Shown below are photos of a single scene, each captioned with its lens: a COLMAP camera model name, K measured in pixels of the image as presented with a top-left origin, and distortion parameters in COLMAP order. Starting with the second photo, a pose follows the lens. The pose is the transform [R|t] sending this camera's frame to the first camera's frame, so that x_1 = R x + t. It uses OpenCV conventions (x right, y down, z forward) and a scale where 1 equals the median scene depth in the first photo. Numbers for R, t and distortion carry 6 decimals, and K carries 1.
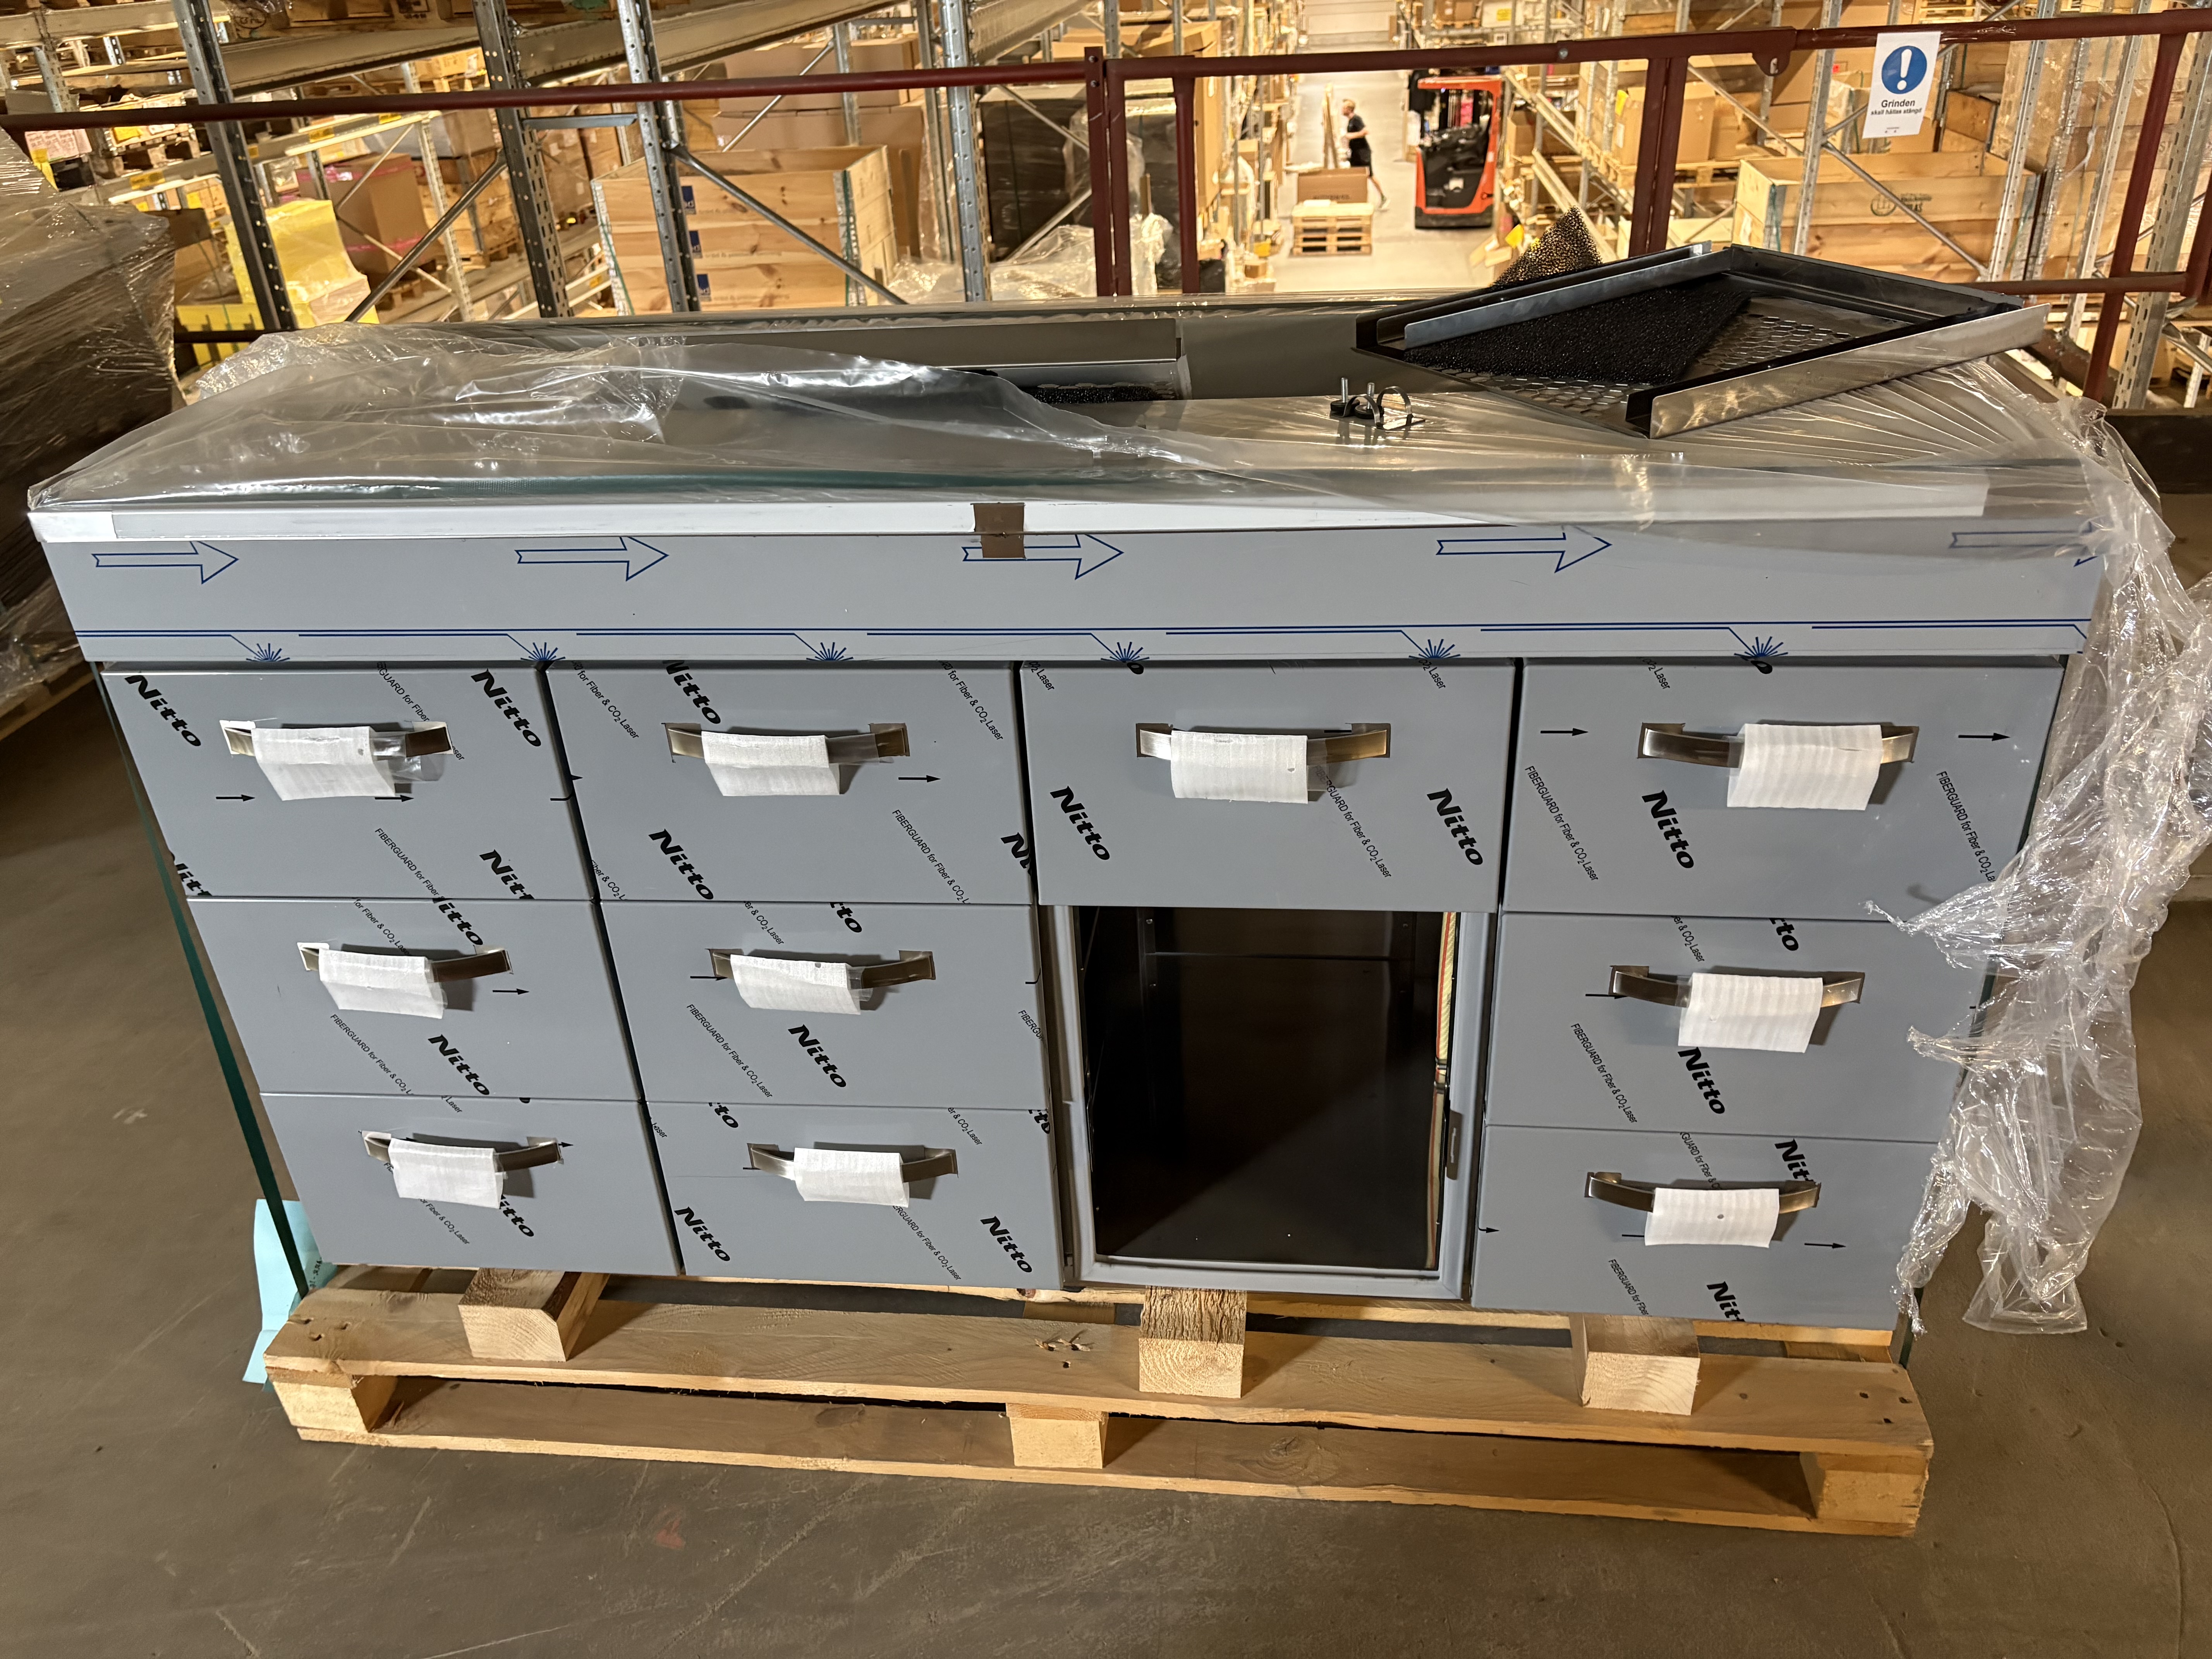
lens RADIAL K [[1680.1, 0, 1104.6], [0, 1680.1, 826.6], [0, 0, 1]] dist [0.047589, -0.052483]
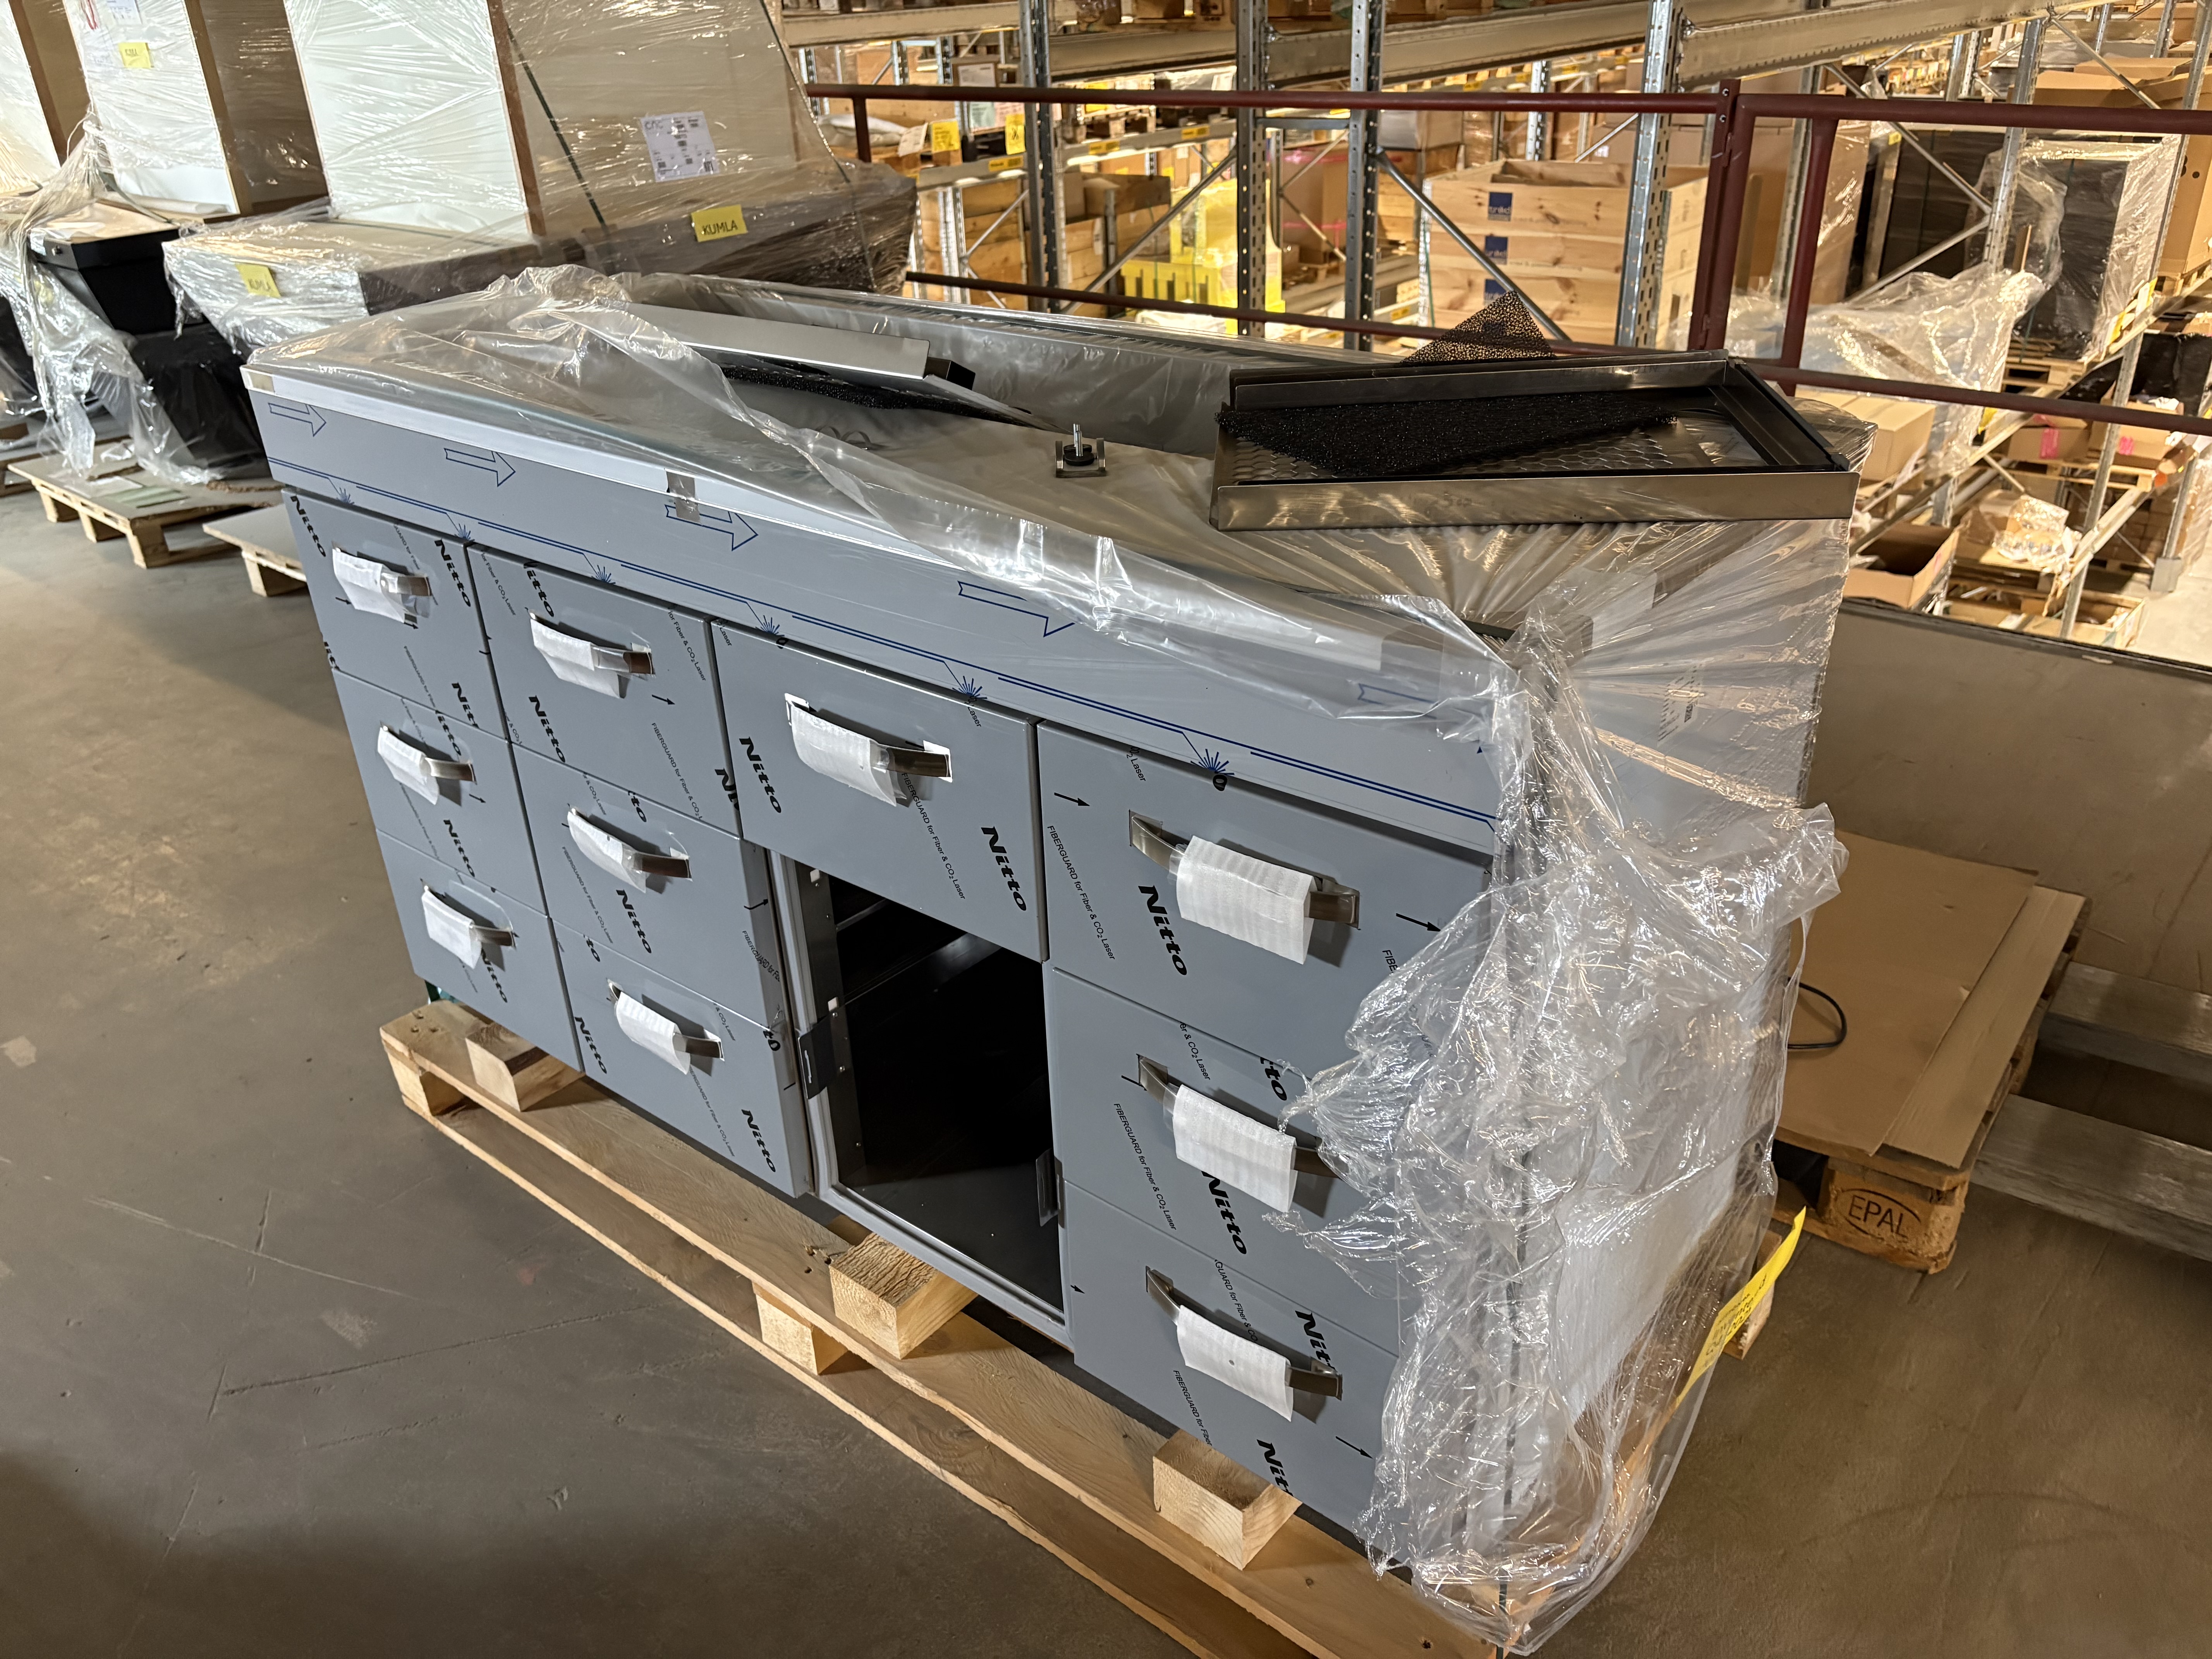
lens RADIAL K [[1680.1, 0, 1108.6], [0, 1680.1, 820.8], [0, 0, 1]] dist [0.047589, -0.052483]
pose [[0.838364, 0.268263, -0.474532, 0.575634], [-0.269738, 0.960634, 0.066515, -0.087010], [0.473695, 0.072235, 0.877721, 0.105701]]
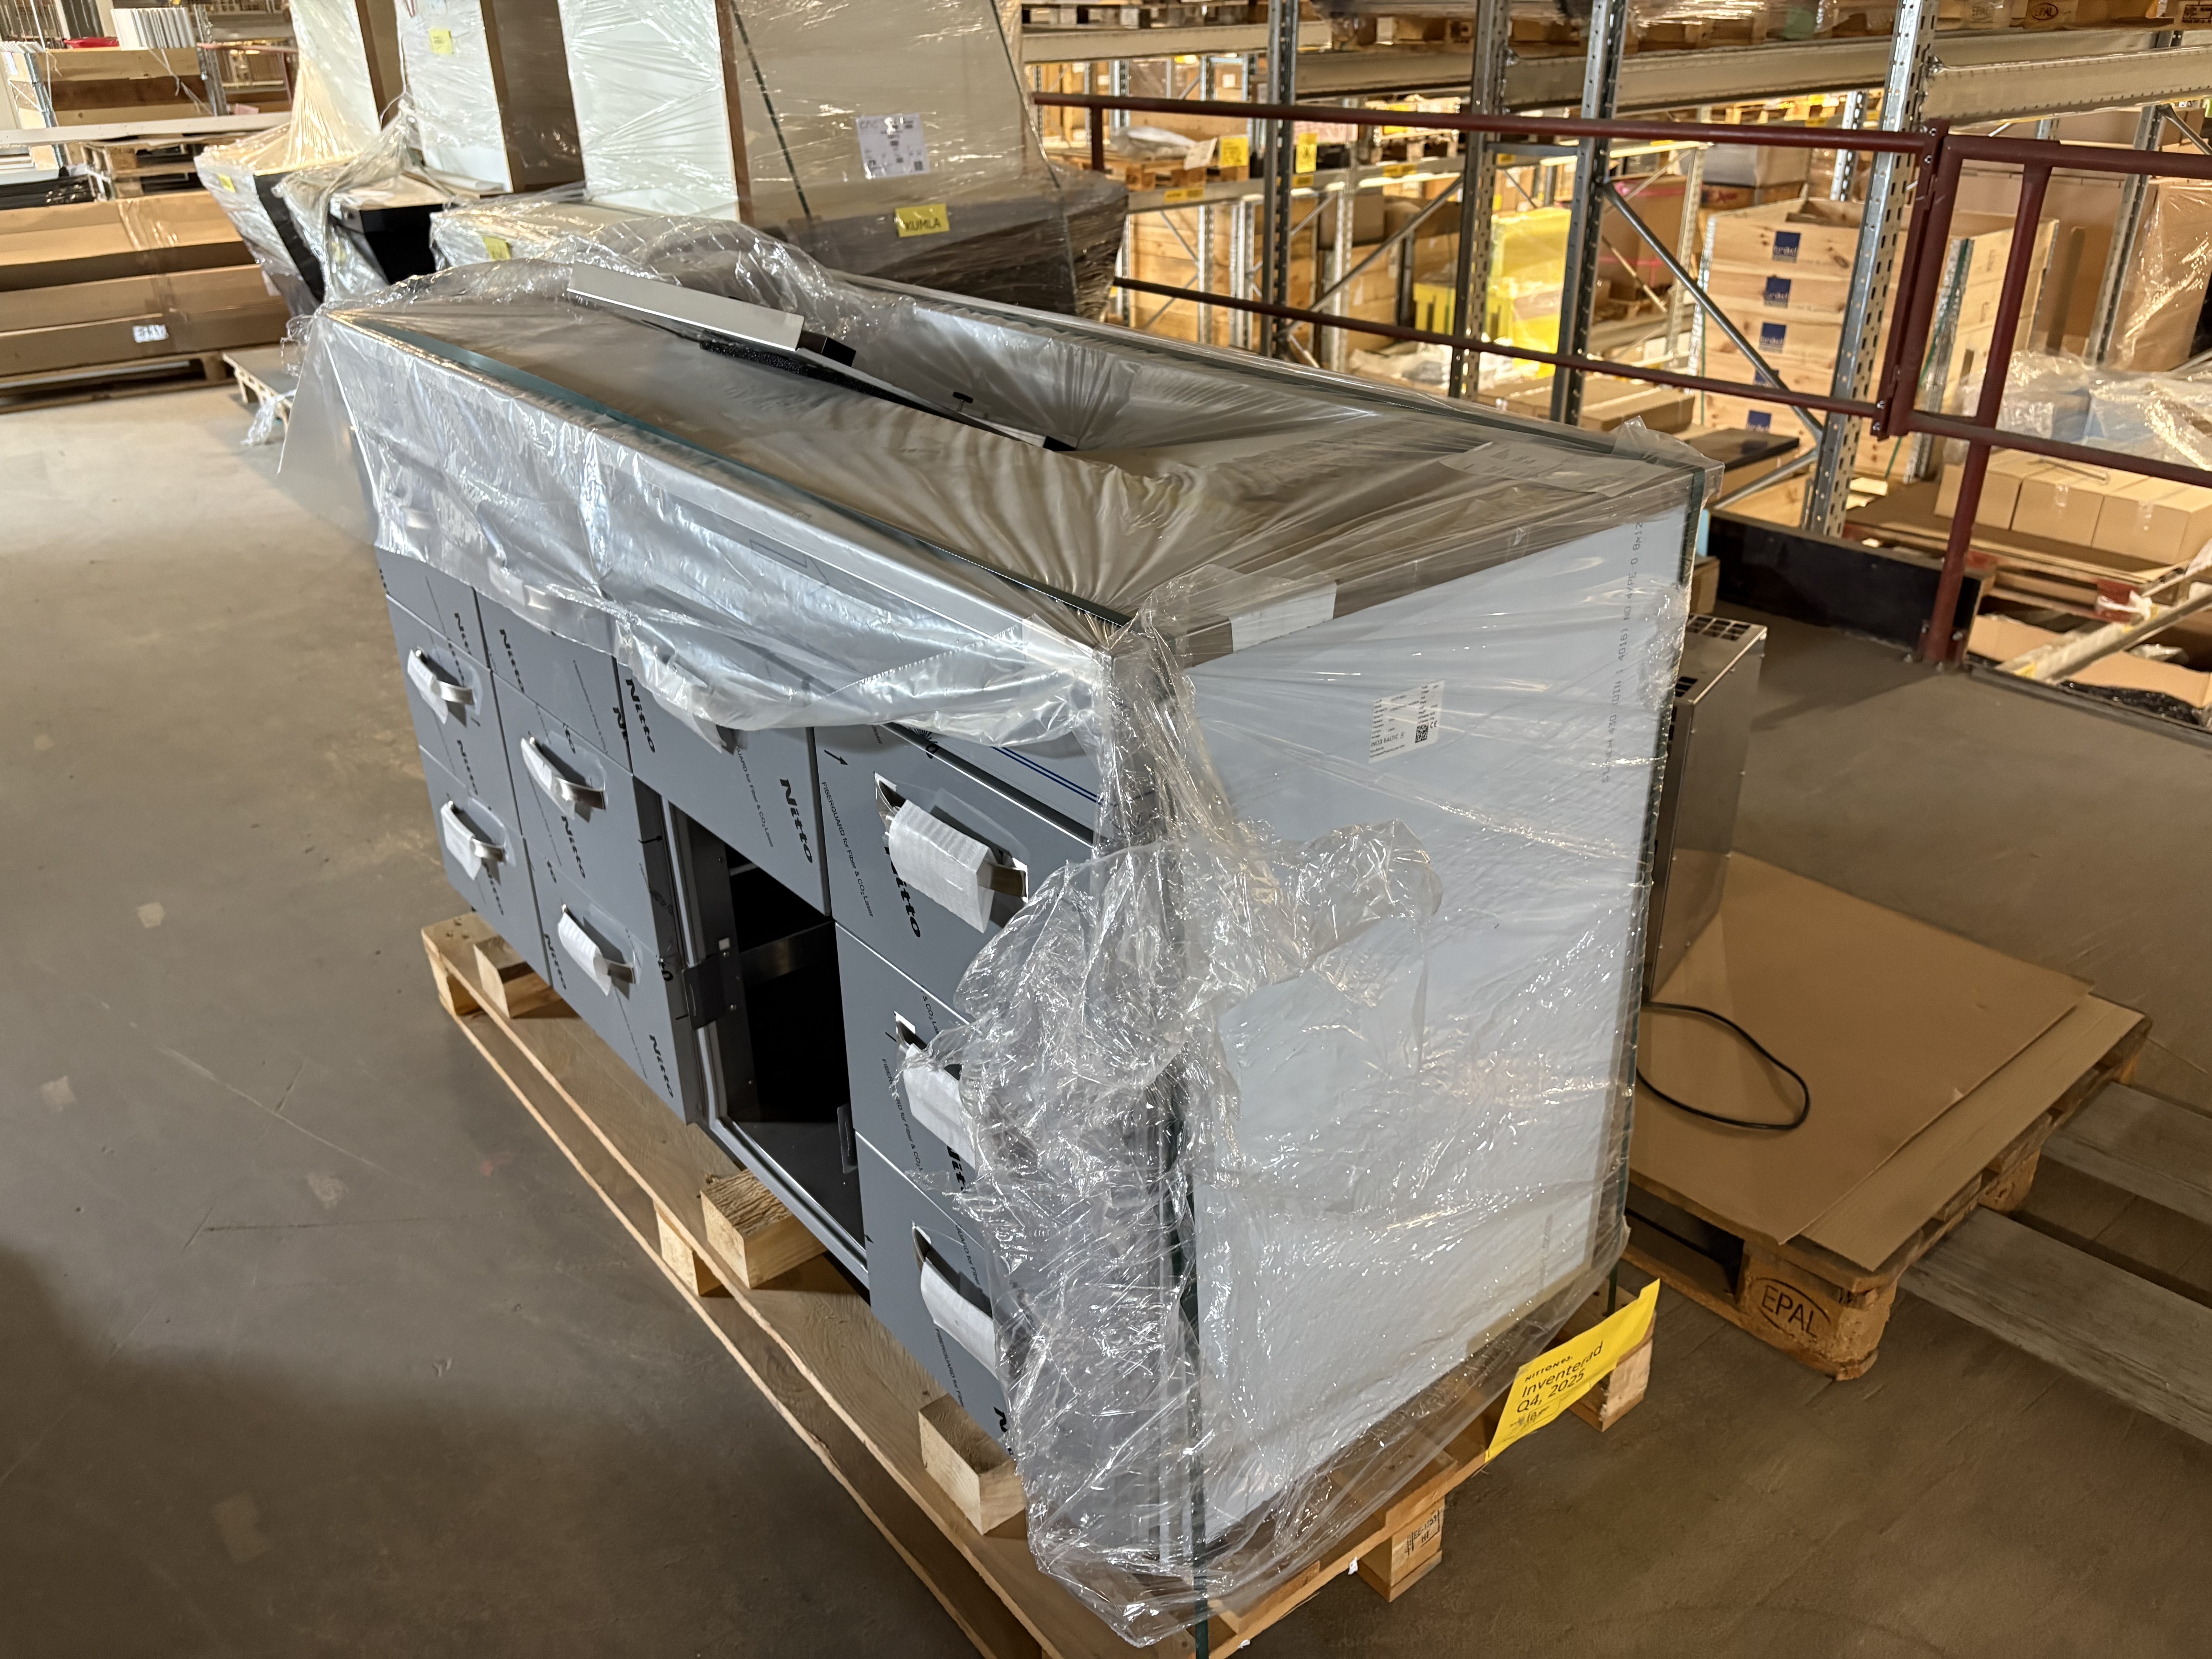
lens RADIAL K [[1680.1, 0, 1103.4], [0, 1680.1, 823.5], [0, 0, 1]] dist [0.047589, -0.052483]
pose [[0.709233, 0.350462, -0.611690, 0.781842], [-0.360188, 0.926019, 0.112928, -0.146672], [0.606014, 0.140231, 0.782996, 0.221170]]
